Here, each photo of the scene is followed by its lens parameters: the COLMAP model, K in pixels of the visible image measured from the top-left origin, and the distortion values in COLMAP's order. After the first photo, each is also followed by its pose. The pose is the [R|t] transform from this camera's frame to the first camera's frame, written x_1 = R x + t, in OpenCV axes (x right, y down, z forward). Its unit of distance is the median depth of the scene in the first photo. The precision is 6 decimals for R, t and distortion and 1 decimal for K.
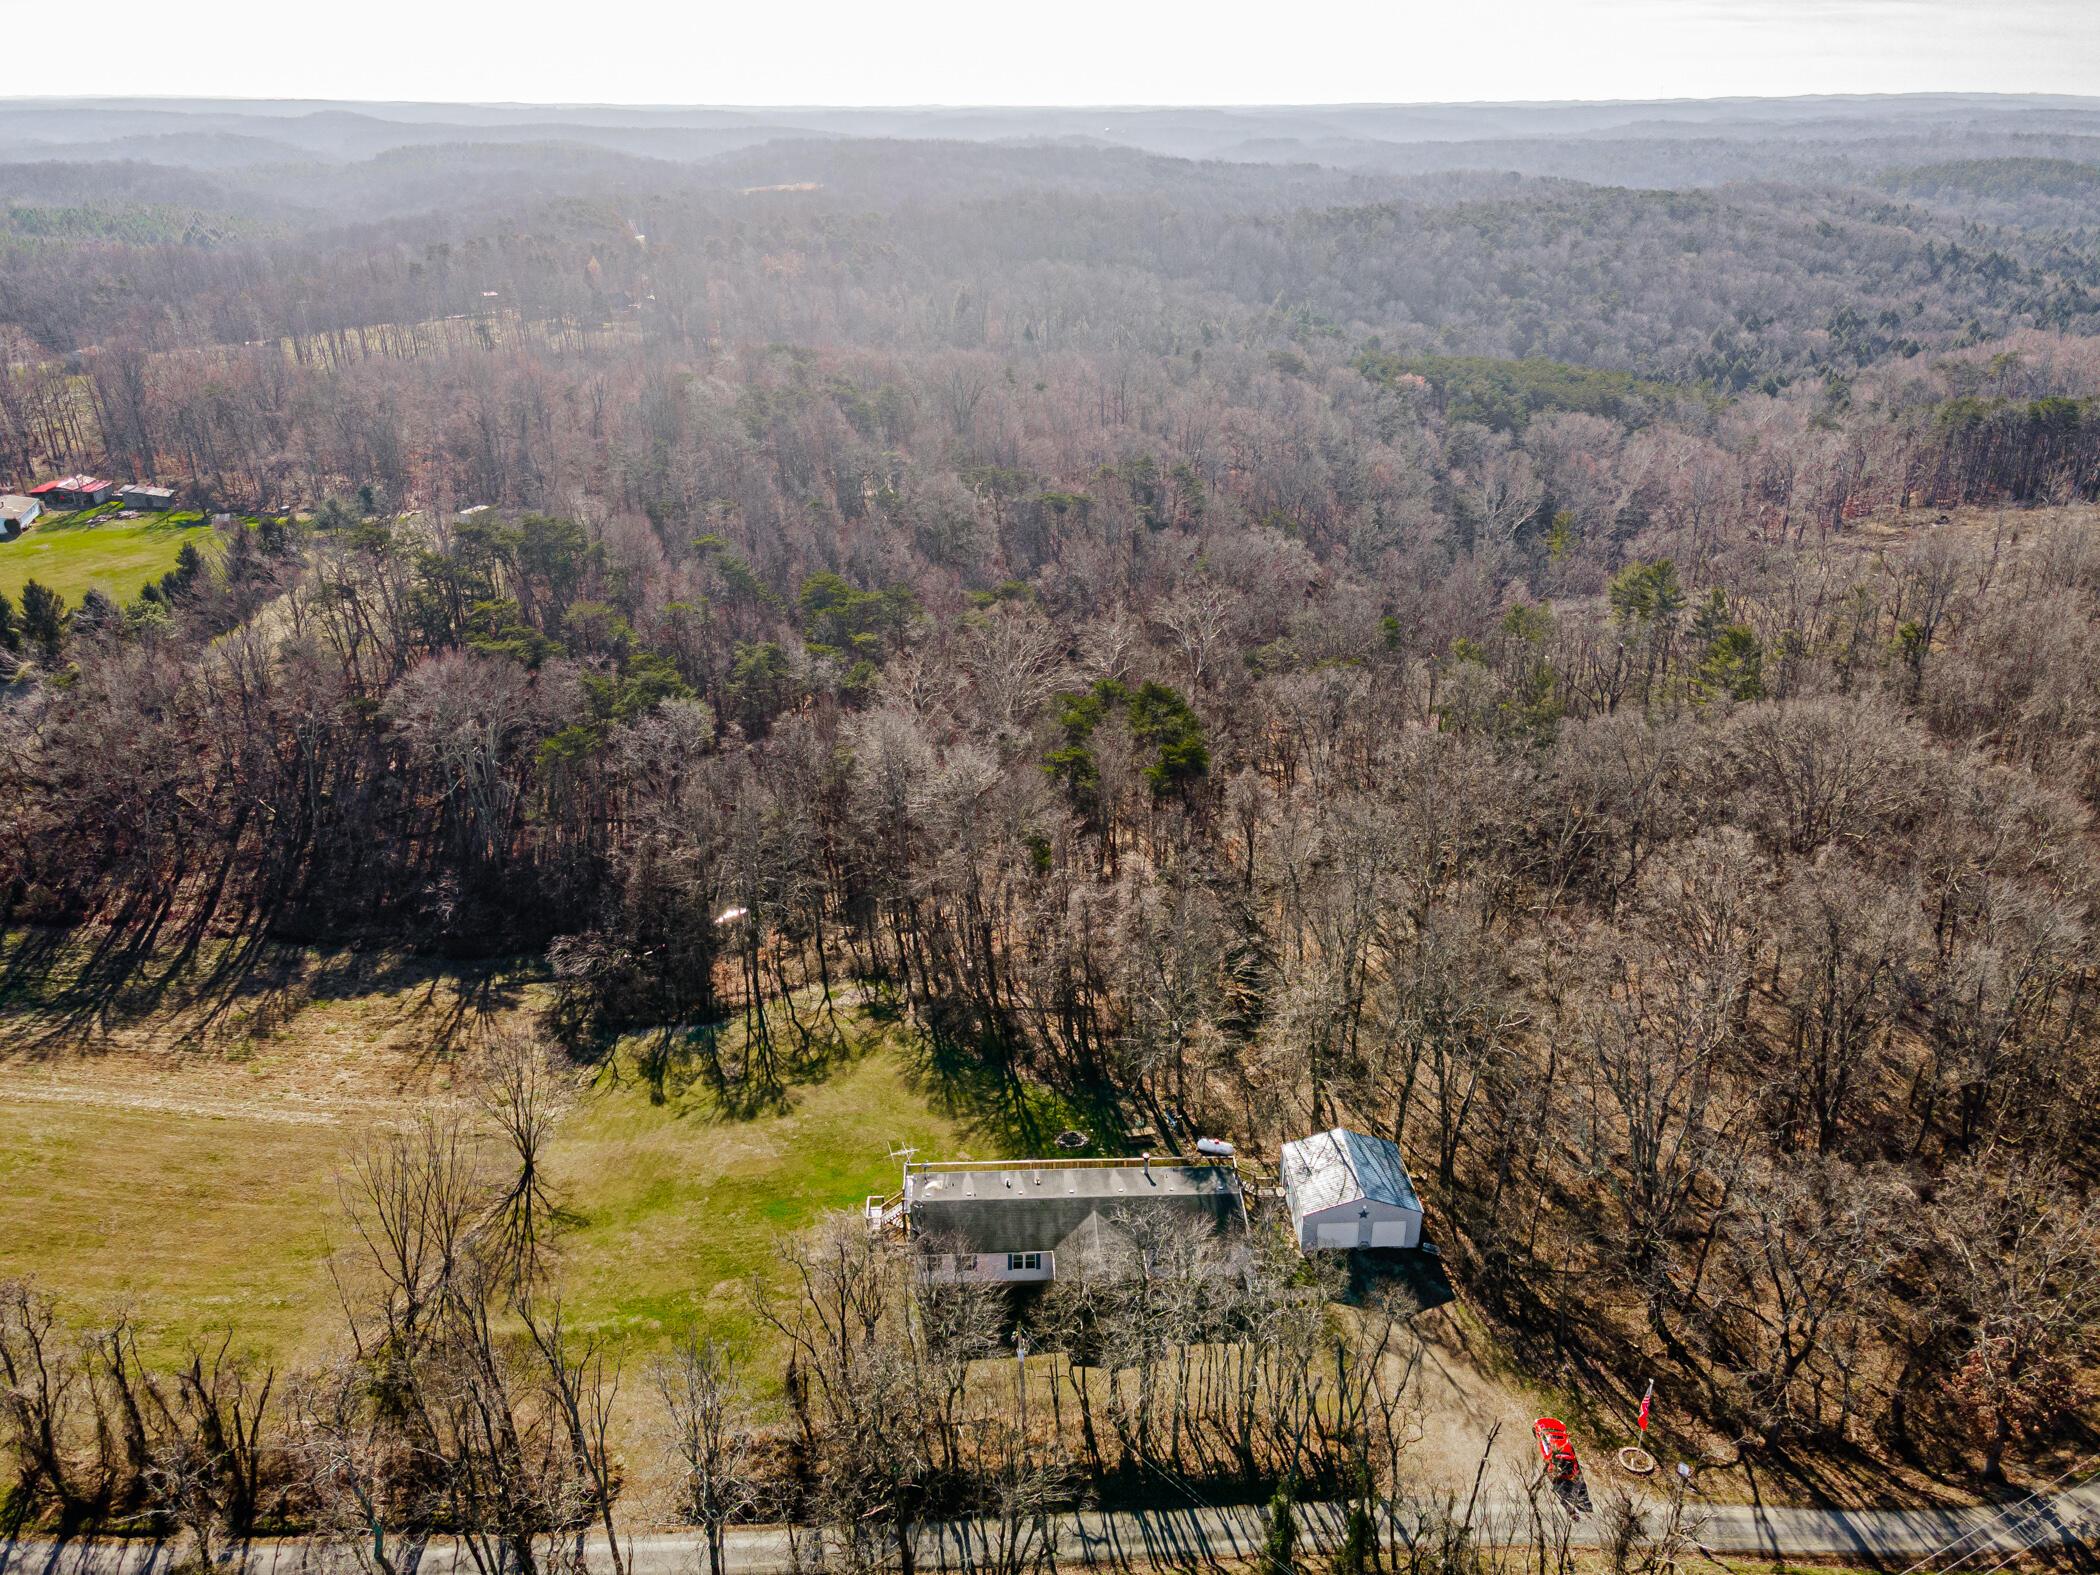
lens RADIAL K [[1510.3, 0, 1052.3], [0, 1510.3, 790.6], [0, 0, 1]] dist [0.017741, 0.022991]
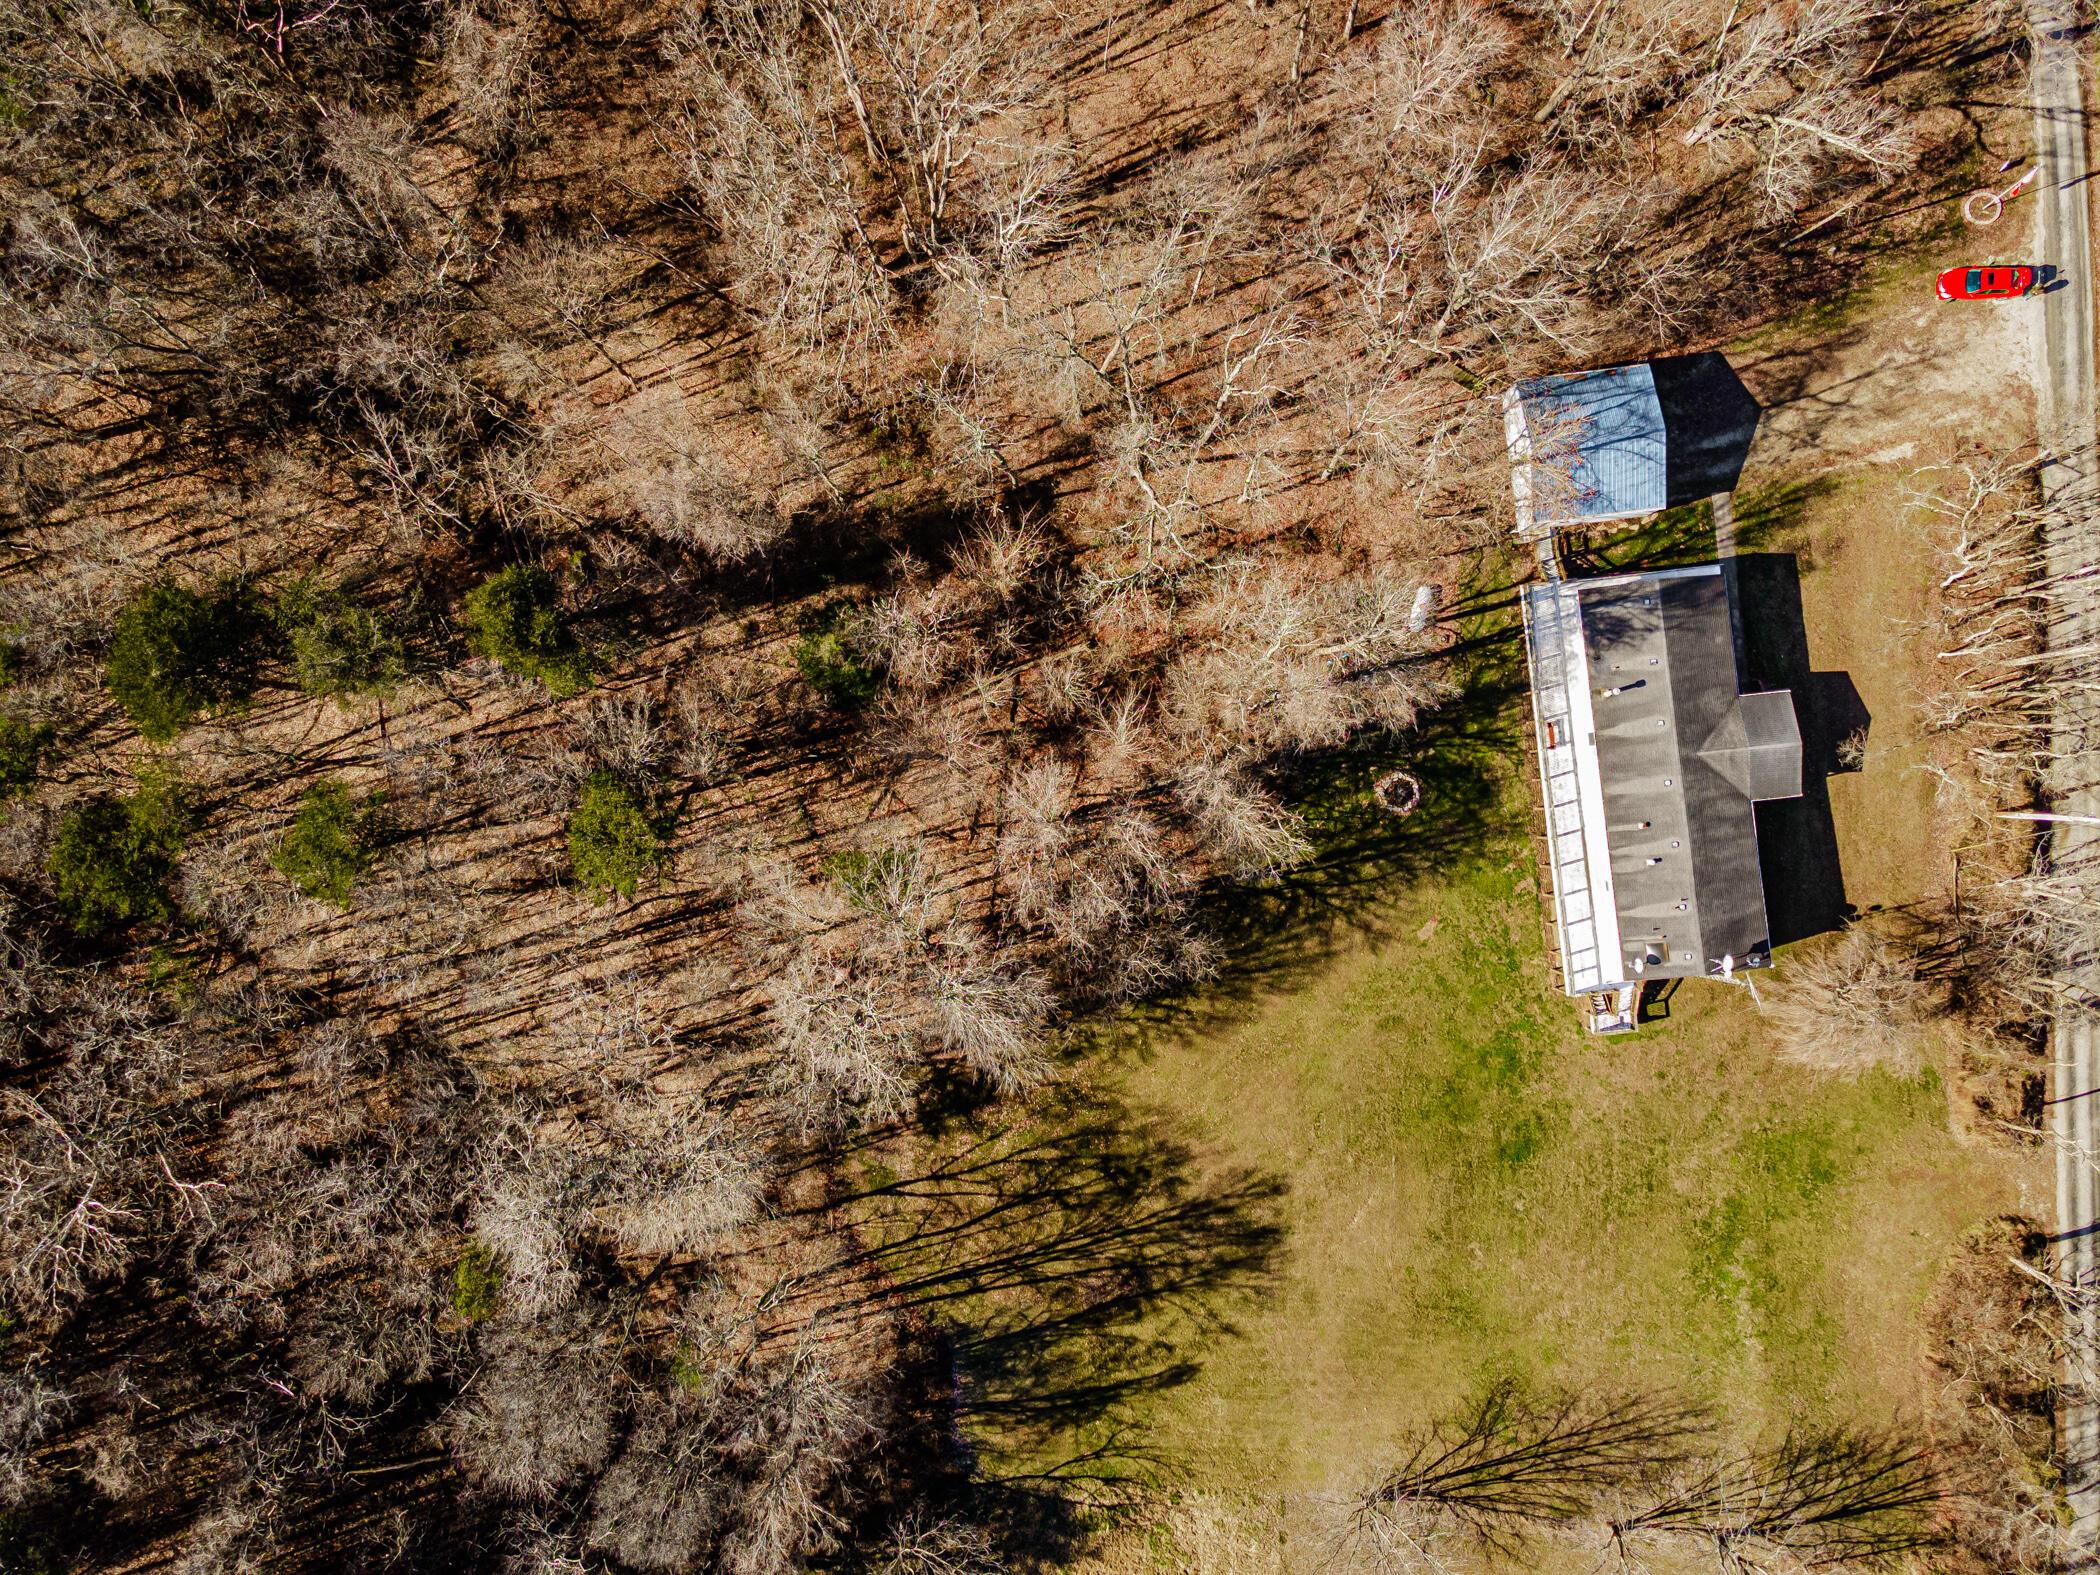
lens RADIAL K [[1510.3, 0, 1042.0], [0, 1510.3, 758.4], [0, 0, 1]] dist [0.017741, 0.022991]
pose [[-0.055844, -0.998173, 0.023087, 0.020889], [0.436861, -0.003635, 0.899522, -0.474658], [-0.897794, 0.060318, 0.436266, 0.722772]]
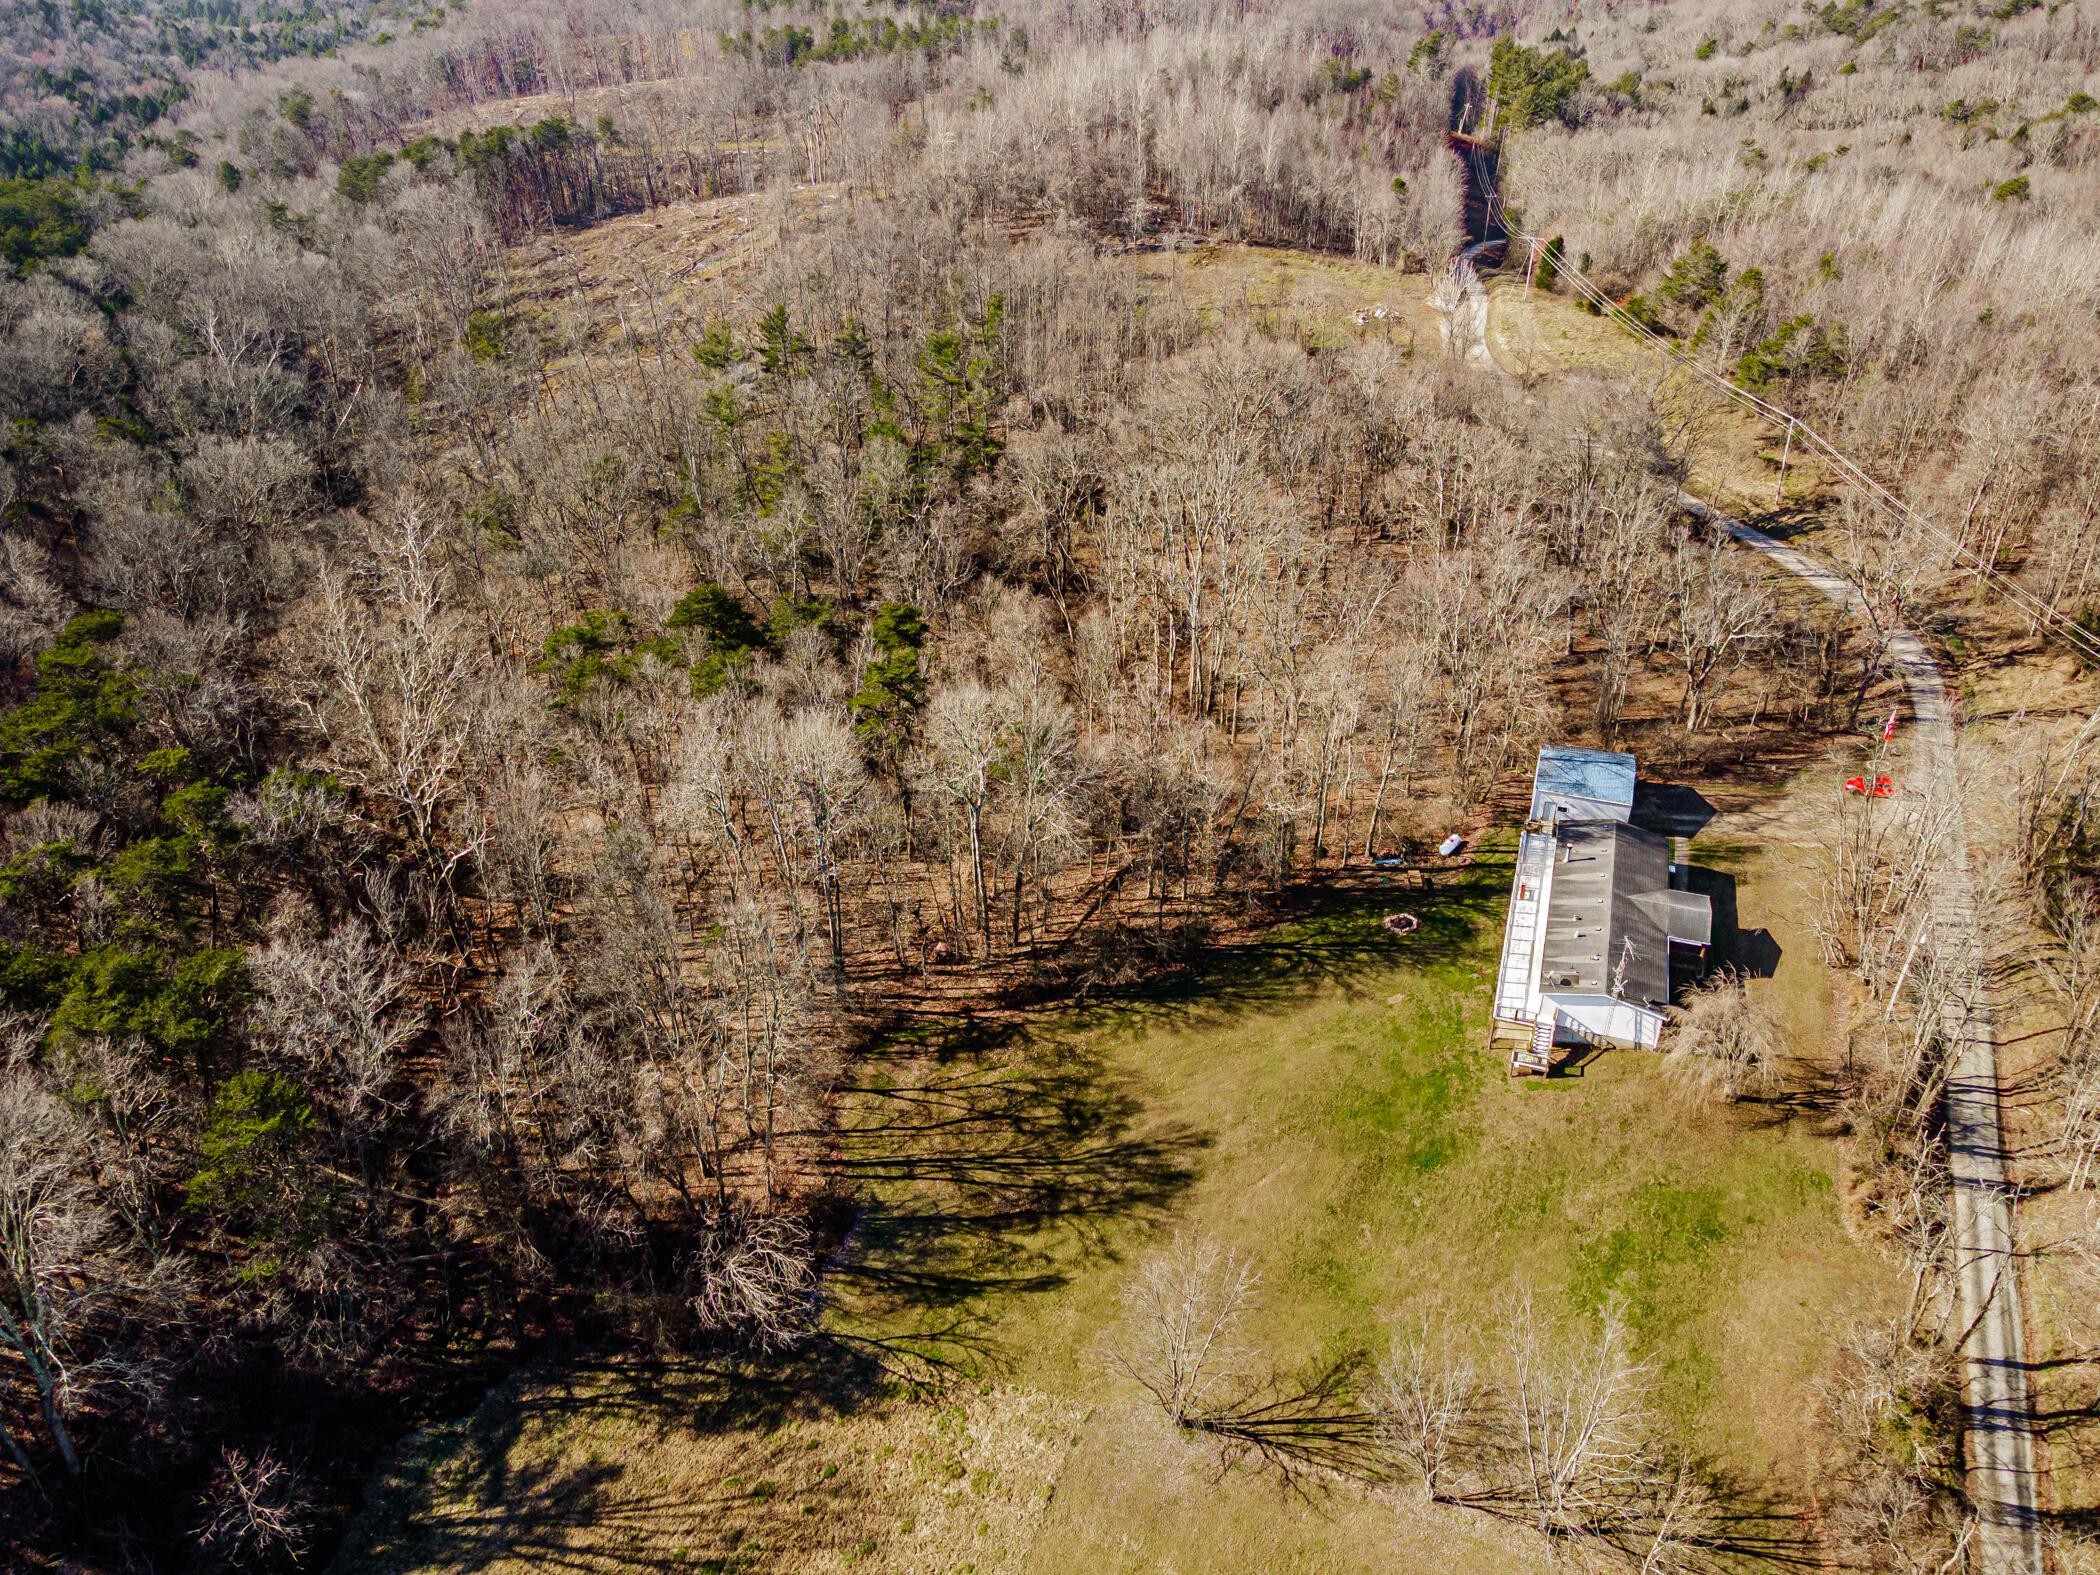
lens RADIAL K [[1510.3, 0, 1043.5], [0, 1510.3, 793.7], [0, 0, 1]] dist [0.017741, 0.022991]
pose [[0.376394, -0.508308, 0.774565, -0.701839], [0.391080, 0.845083, 0.364543, -0.258958], [-0.839871, 0.165704, 0.516873, 0.585681]]
